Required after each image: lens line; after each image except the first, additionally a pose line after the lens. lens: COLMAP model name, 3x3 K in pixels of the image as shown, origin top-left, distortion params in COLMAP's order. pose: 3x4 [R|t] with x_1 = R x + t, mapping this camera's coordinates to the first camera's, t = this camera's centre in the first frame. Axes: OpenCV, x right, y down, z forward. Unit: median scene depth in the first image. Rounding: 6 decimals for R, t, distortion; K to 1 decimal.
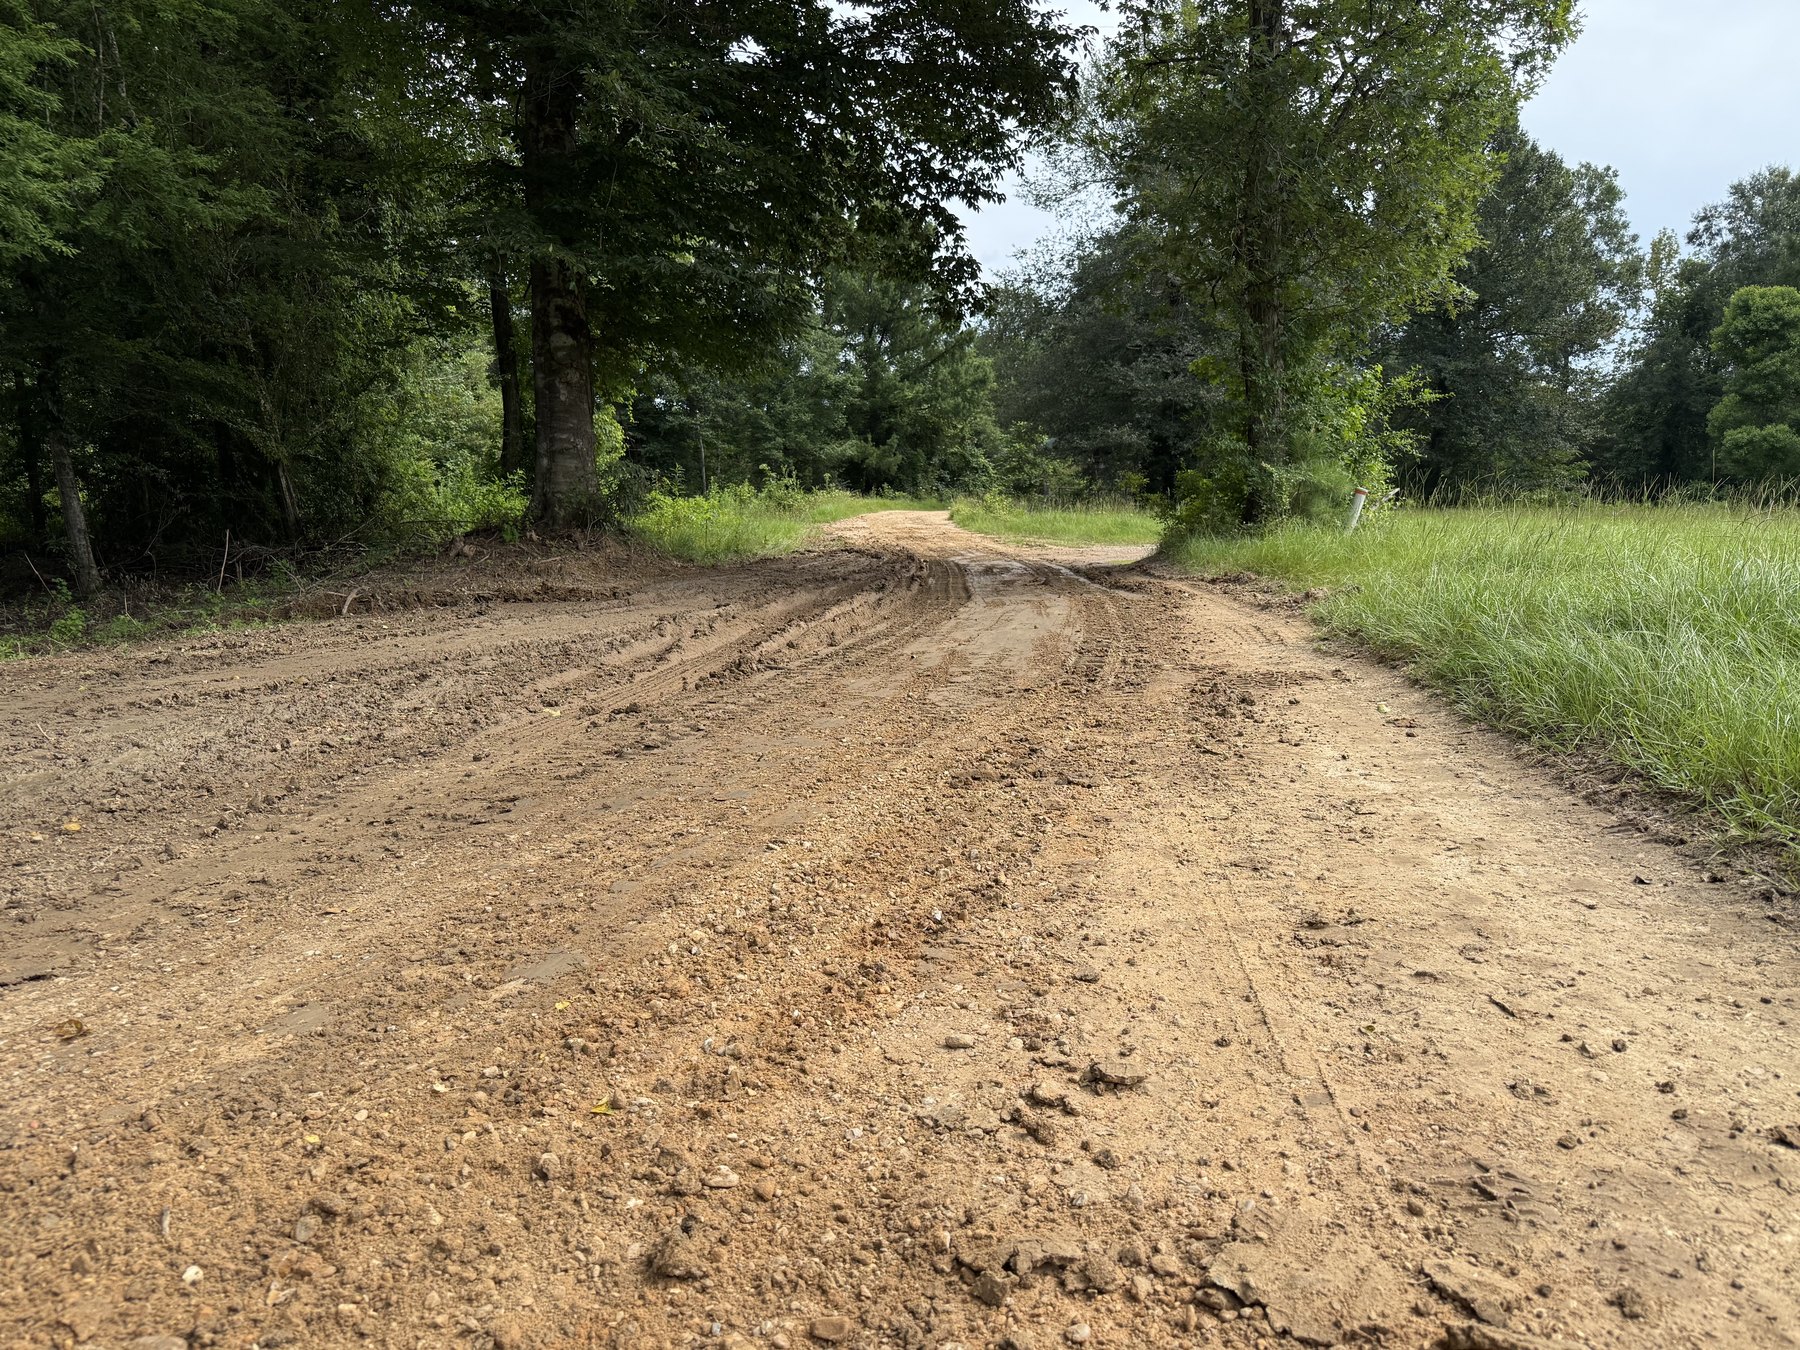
lens RADIAL K [[1267.9, 0, 897.2], [0, 1267.9, 683.4], [0, 0, 1]] dist [0.019338, -0.027706]
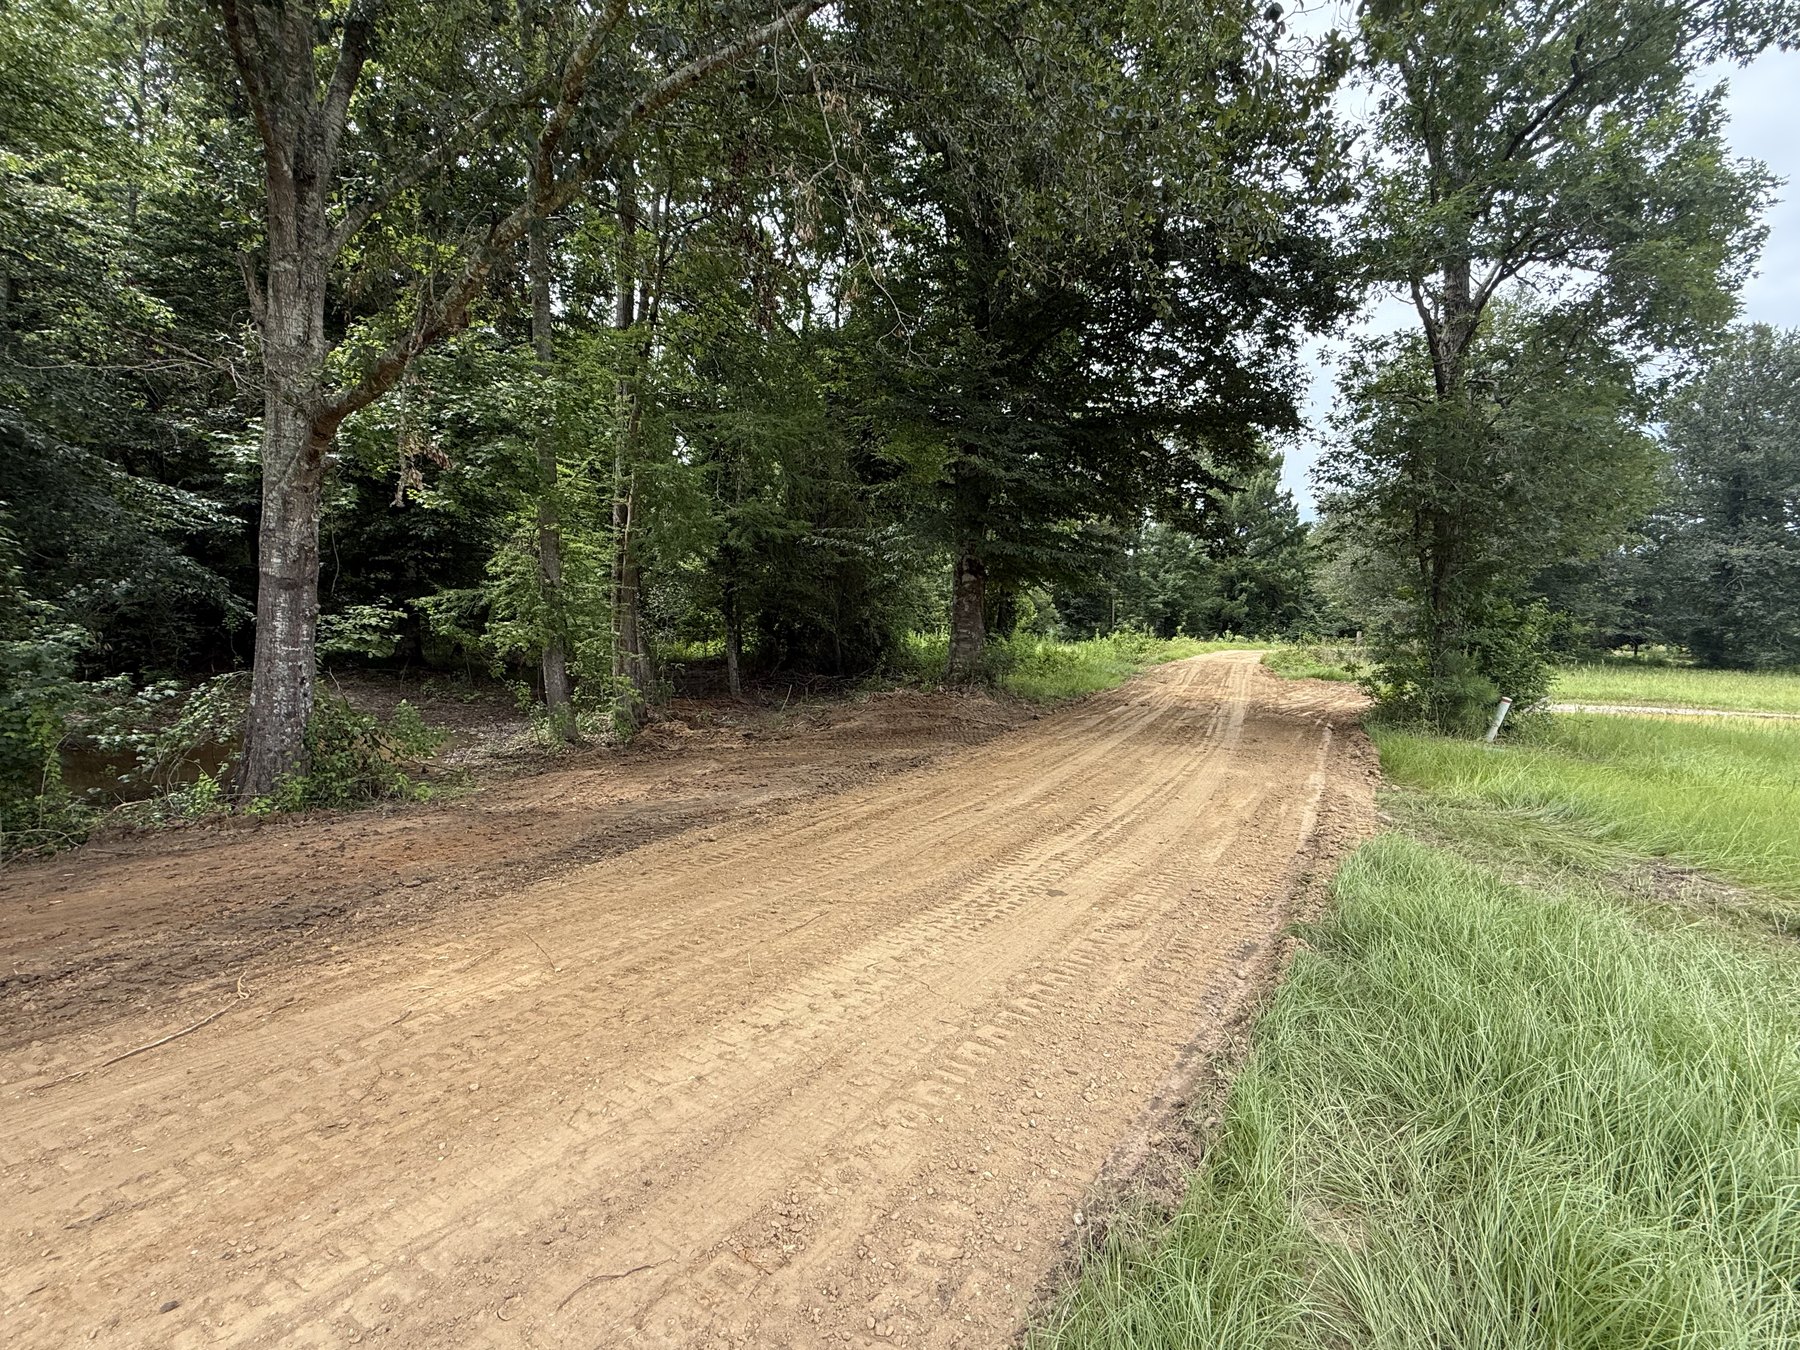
lens RADIAL K [[796.1, 0, 900.4], [0, 796.1, 664.9], [0, 0, 1]] dist [0.000576, -0.000628]
pose [[0.909632, 0.054000, -0.411891, 0.088845], [-0.090556, 0.993446, -0.069742, -0.050196], [0.405426, 0.100738, 0.908560, -0.025228]]
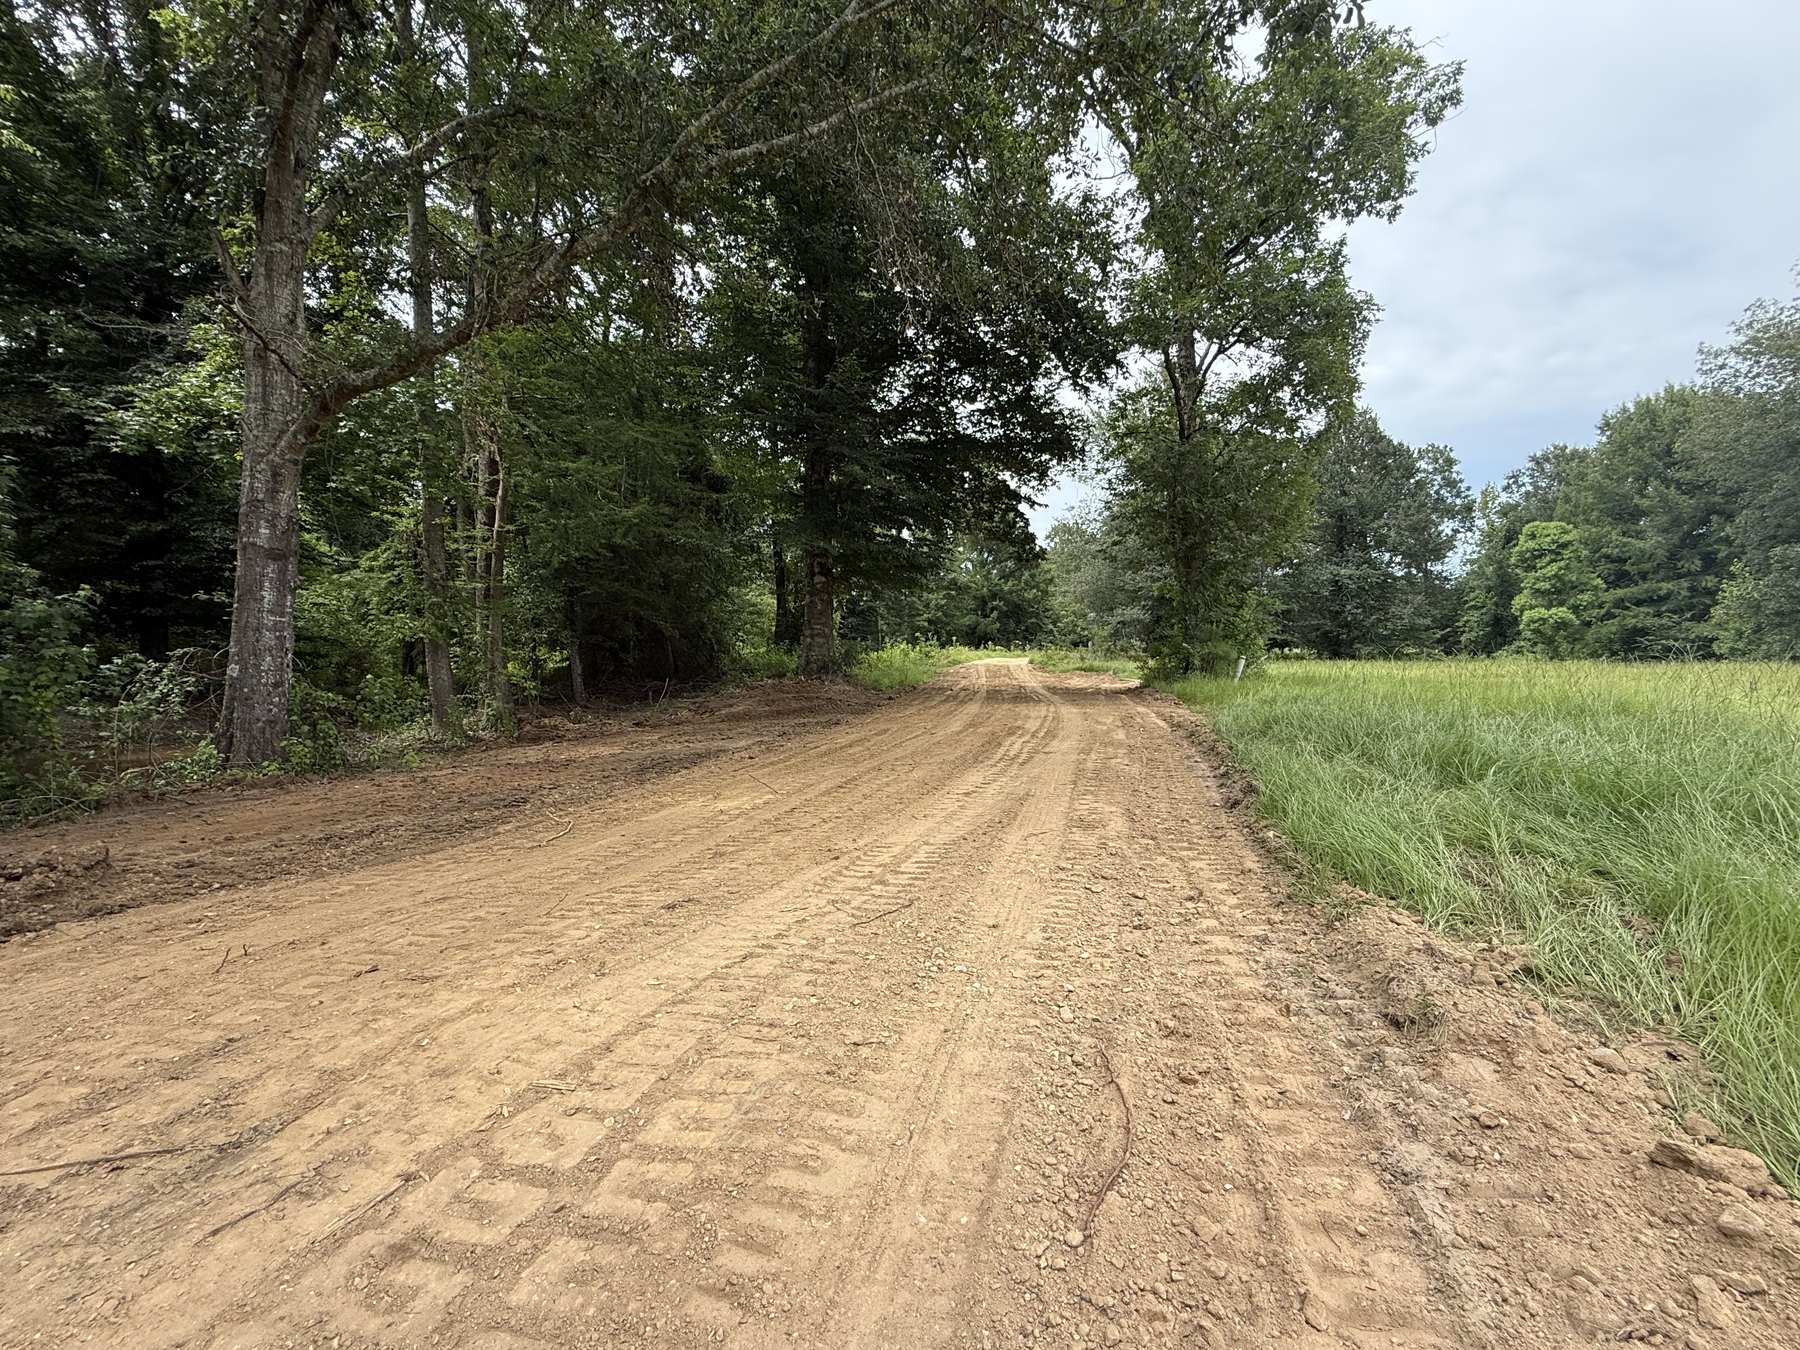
lens RADIAL K [[796.1, 0, 900.4], [0, 796.1, 666.7], [0, 0, 1]] dist [0.000576, -0.000628]
pose [[0.992553, 0.006112, -0.121663, 0.008141], [-0.020710, 0.992668, -0.119087, 0.007119], [0.120043, 0.120720, 0.985402, -0.143973]]
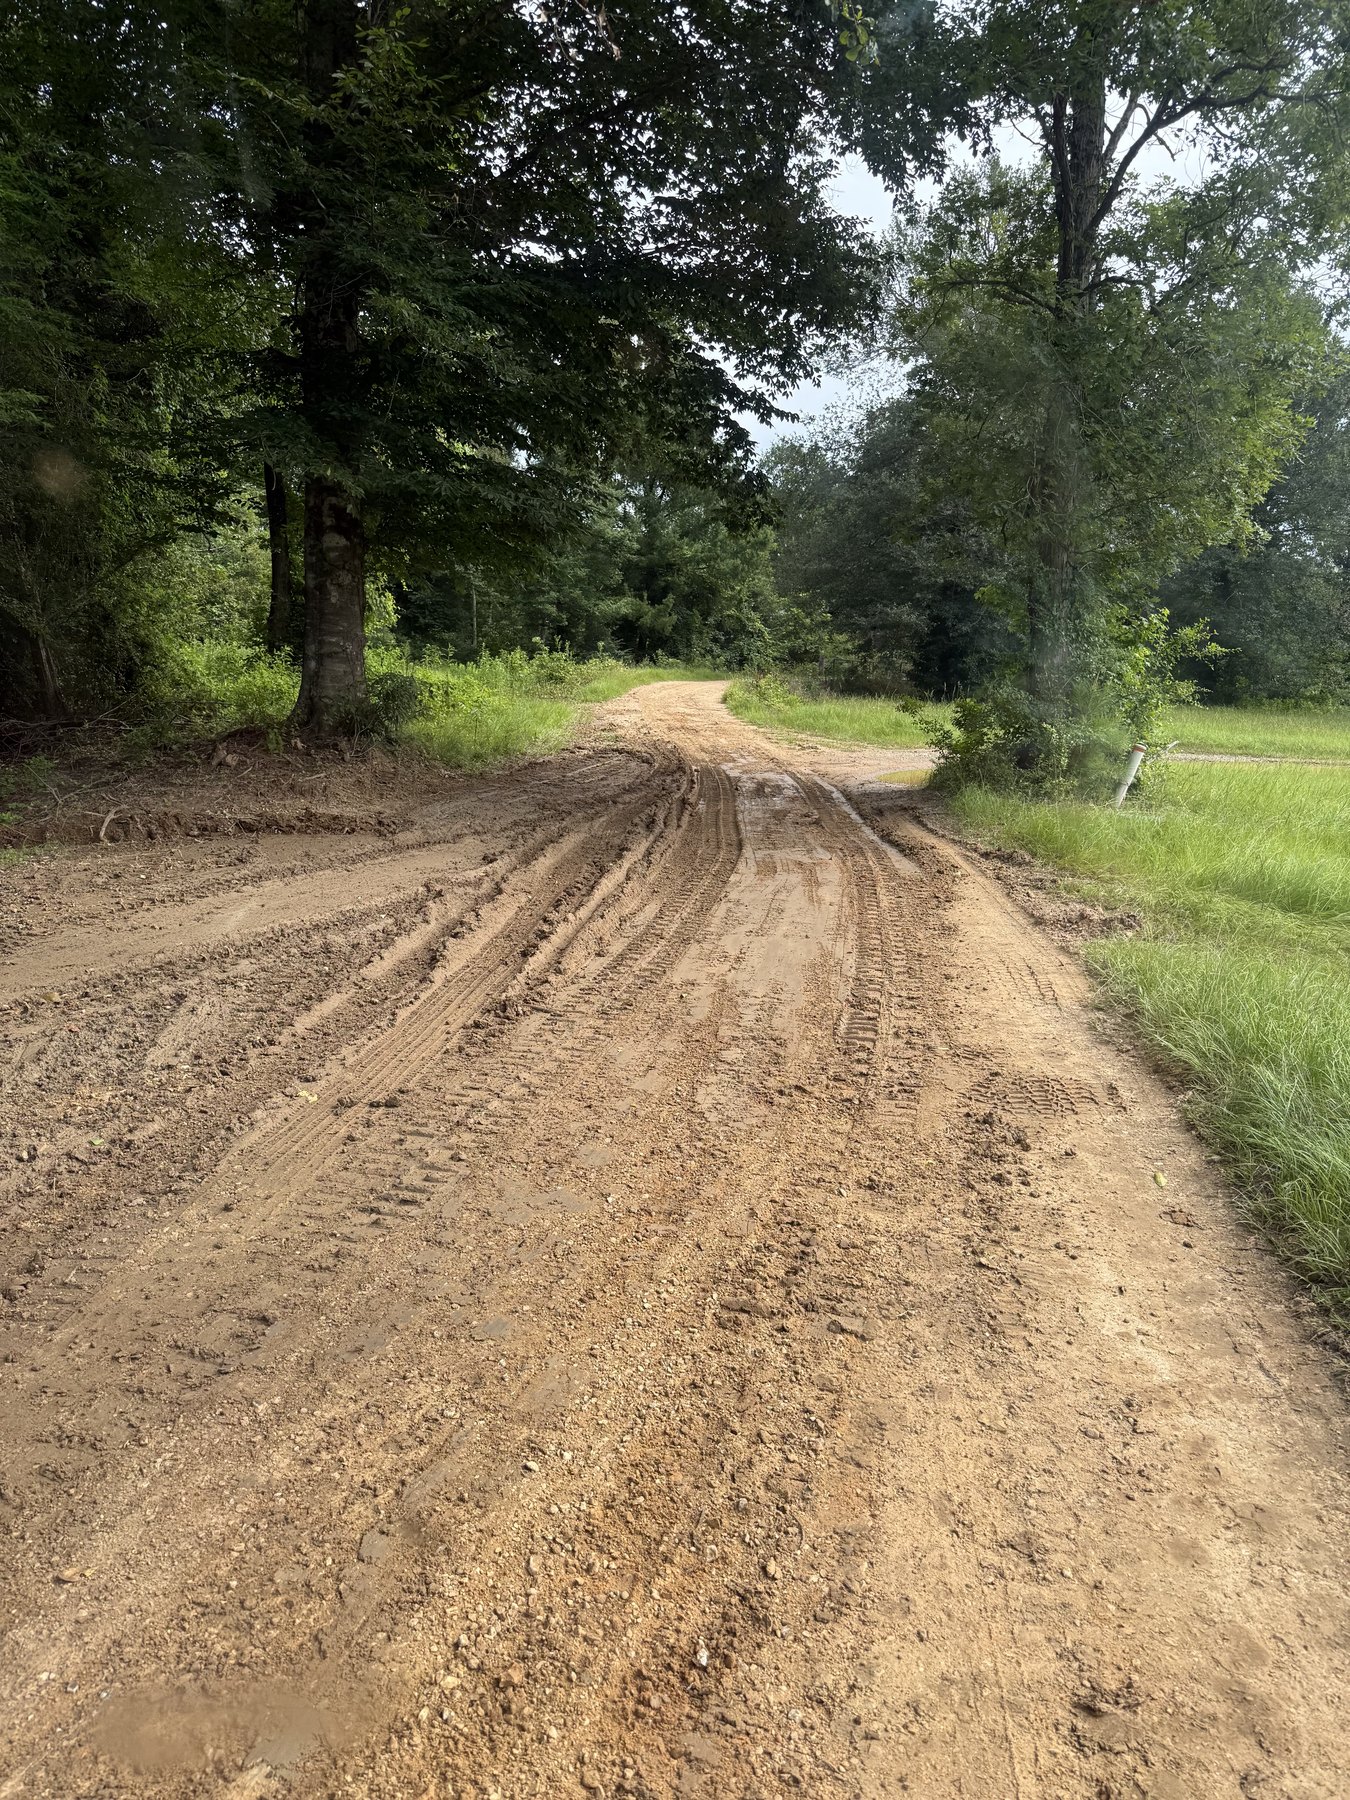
lens RADIAL K [[1267.9, 0, 681.6], [0, 1267.9, 902.6], [0, 0, 1]] dist [0.019338, -0.027706]
pose [[0.998510, 0.050937, 0.019576, -0.003502], [-0.051929, 0.997189, 0.054009, -0.047301], [-0.016770, -0.054945, 0.998349, 0.007919]]
